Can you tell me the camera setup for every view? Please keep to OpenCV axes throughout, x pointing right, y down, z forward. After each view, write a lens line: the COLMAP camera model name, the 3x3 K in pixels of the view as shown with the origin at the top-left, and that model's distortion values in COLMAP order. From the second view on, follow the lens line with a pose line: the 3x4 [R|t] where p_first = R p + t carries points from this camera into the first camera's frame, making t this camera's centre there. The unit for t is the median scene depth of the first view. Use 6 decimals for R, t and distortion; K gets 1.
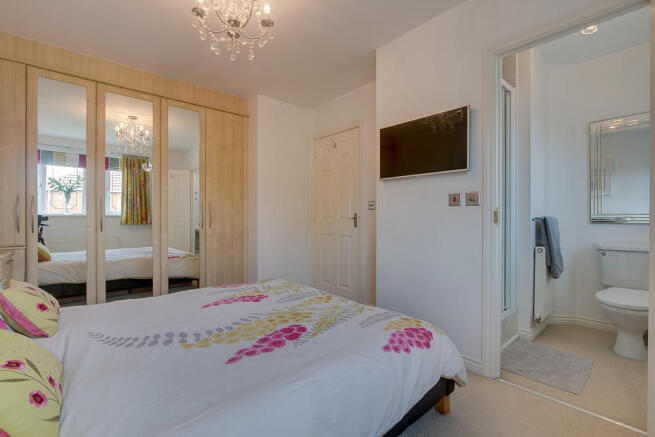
lens RADIAL K [[294.5, 0, 325.3], [0, 294.5, 220.7], [0, 0, 1]] dist [0.002318, 0.000215]
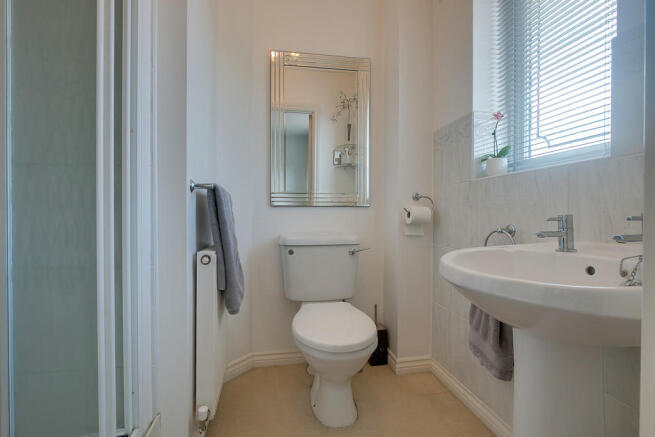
lens RADIAL K [[302.1, 0, 325.5], [0, 302.1, 218.1], [0, 0, 1]] dist [-0.004017, 0.000512]
pose [[0.522771, -0.007807, 0.852437, 0.428374], [0.008845, 0.999954, 0.003733, 0.036887], [-0.852427, 0.005589, 0.522816, 0.598977]]
